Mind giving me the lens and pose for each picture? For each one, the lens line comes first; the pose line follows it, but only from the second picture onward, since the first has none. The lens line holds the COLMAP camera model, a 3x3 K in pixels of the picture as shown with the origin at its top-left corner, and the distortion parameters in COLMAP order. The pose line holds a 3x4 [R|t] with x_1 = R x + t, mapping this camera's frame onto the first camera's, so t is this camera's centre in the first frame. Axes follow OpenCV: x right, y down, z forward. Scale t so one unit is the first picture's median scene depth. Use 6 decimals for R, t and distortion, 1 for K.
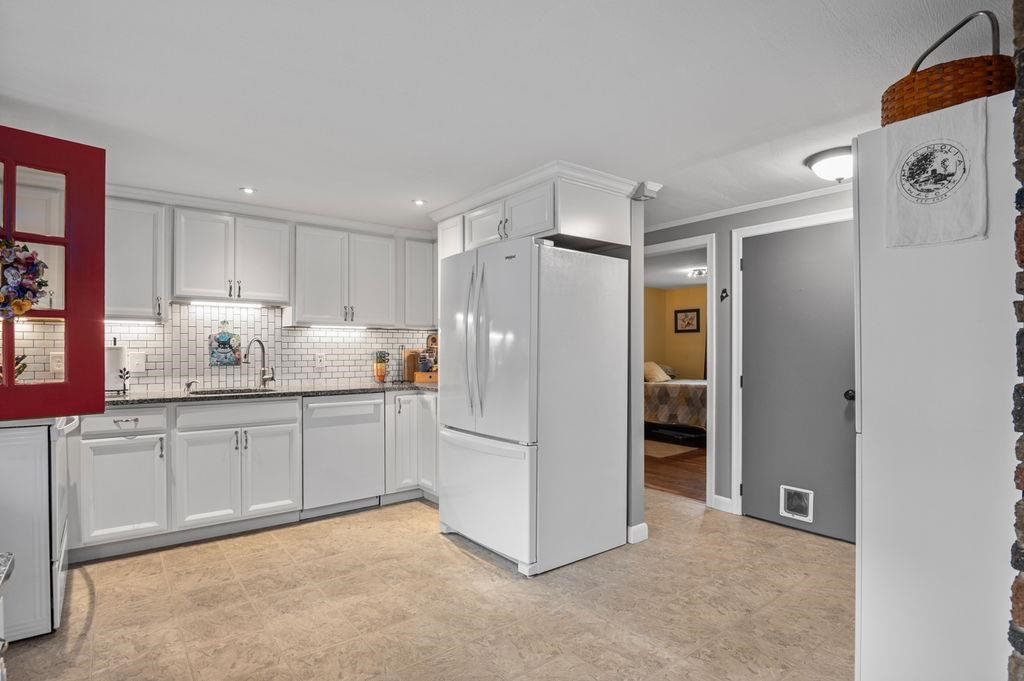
lens RADIAL K [[517.8, 0, 510.5], [0, 517.8, 351.3], [0, 0, 1]] dist [-0.024940, -0.003552]
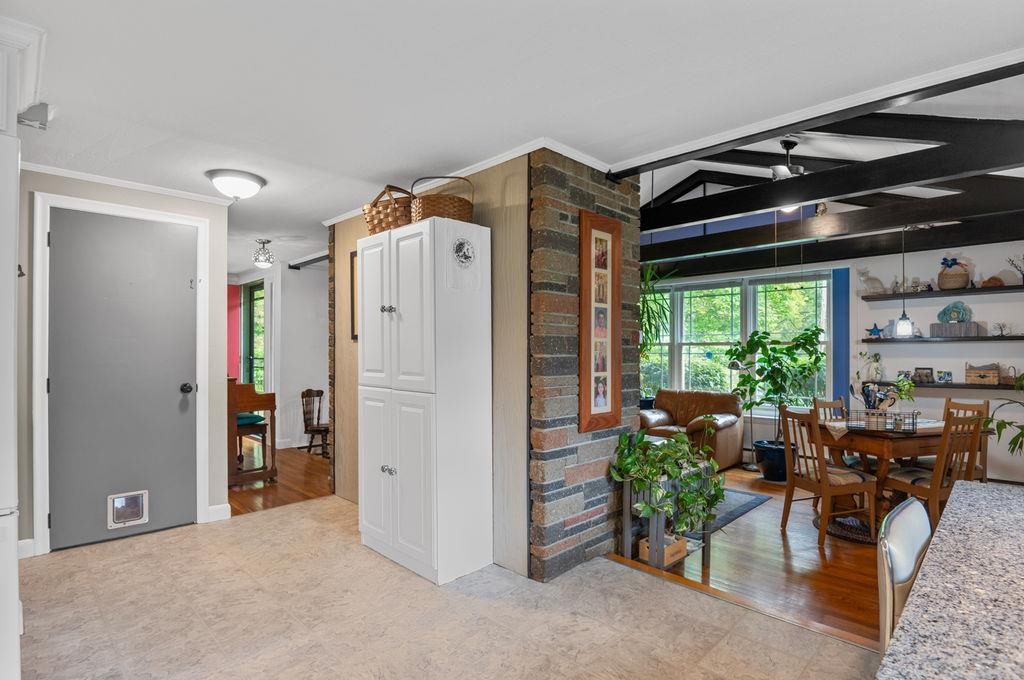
lens RADIAL K [[500.5, 0, 512.4], [0, 500.5, 344.6], [0, 0, 1]] dist [-0.021195, -0.001651]
pose [[-0.112095, 0.010016, 0.993647, -0.433108], [0.005489, 0.999940, -0.009461, 0.006967], [-0.993682, 0.004393, -0.112143, 0.408877]]
